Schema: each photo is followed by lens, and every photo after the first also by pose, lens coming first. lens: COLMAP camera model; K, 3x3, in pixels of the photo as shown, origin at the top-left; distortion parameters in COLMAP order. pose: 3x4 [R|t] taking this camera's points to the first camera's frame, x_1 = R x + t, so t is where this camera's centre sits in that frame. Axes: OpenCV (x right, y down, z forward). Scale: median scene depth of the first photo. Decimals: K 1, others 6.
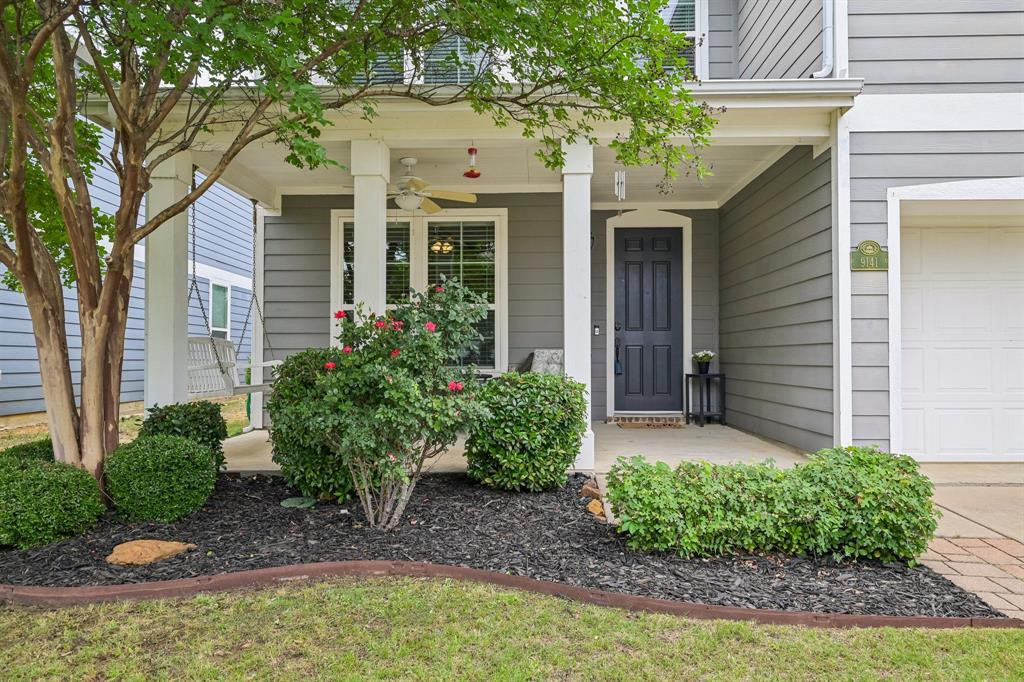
lens RADIAL K [[655.6, 0, 512.0], [0, 655.6, 341.0], [0, 0, 1]] dist [-0.001379, -0.000464]
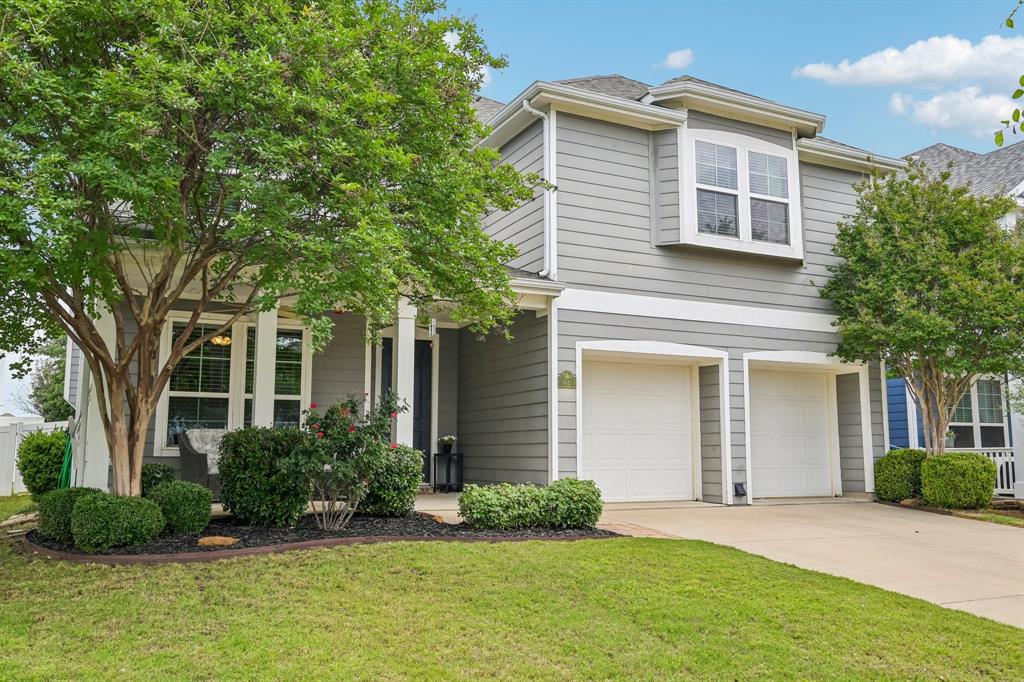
lens RADIAL K [[855.7, 0, 512.0], [0, 855.7, 341.0], [0, 0, 1]] dist [0.002315, 0.000713]
pose [[0.880634, 0.064656, 0.469364, -0.666313], [-0.012894, 0.993548, -0.112673, 0.028254], [-0.473621, 0.093172, 0.875787, -0.946078]]
